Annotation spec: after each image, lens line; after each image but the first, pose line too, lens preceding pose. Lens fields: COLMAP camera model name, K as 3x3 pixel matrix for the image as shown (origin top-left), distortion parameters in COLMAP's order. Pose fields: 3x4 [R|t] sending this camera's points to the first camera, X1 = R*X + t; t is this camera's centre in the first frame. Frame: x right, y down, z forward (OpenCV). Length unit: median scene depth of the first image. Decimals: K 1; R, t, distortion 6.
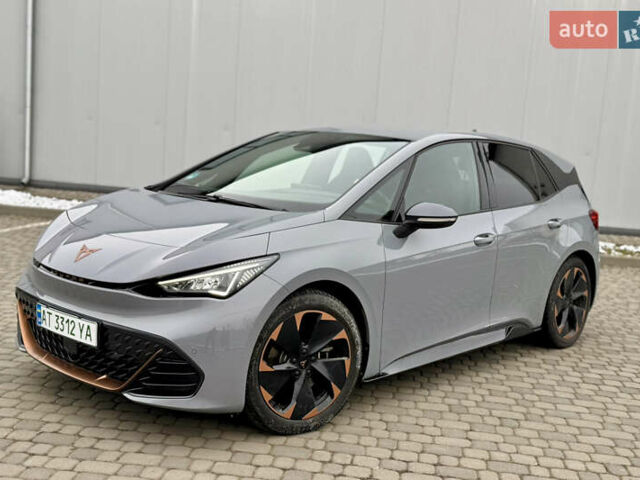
lens RADIAL K [[828.5, 0, 332.6], [0, 828.5, 240.1], [0, 0, 1]] dist [0.129156, -0.102031]
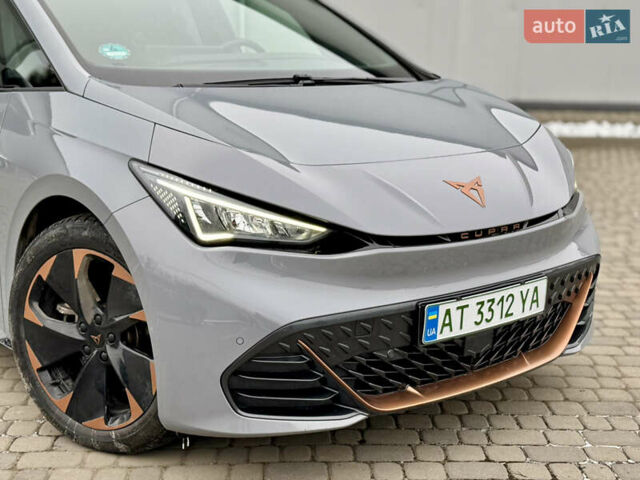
lens RADIAL K [[997.4, 0, 367.0], [0, 997.4, 274.9], [0, 0, 1]] dist [0.148287, -0.024010]
pose [[0.109950, -0.316767, 0.942109, -1.014784], [0.100772, 0.946524, 0.306491, -0.156773], [-0.988815, 0.061239, 0.135992, 0.995951]]
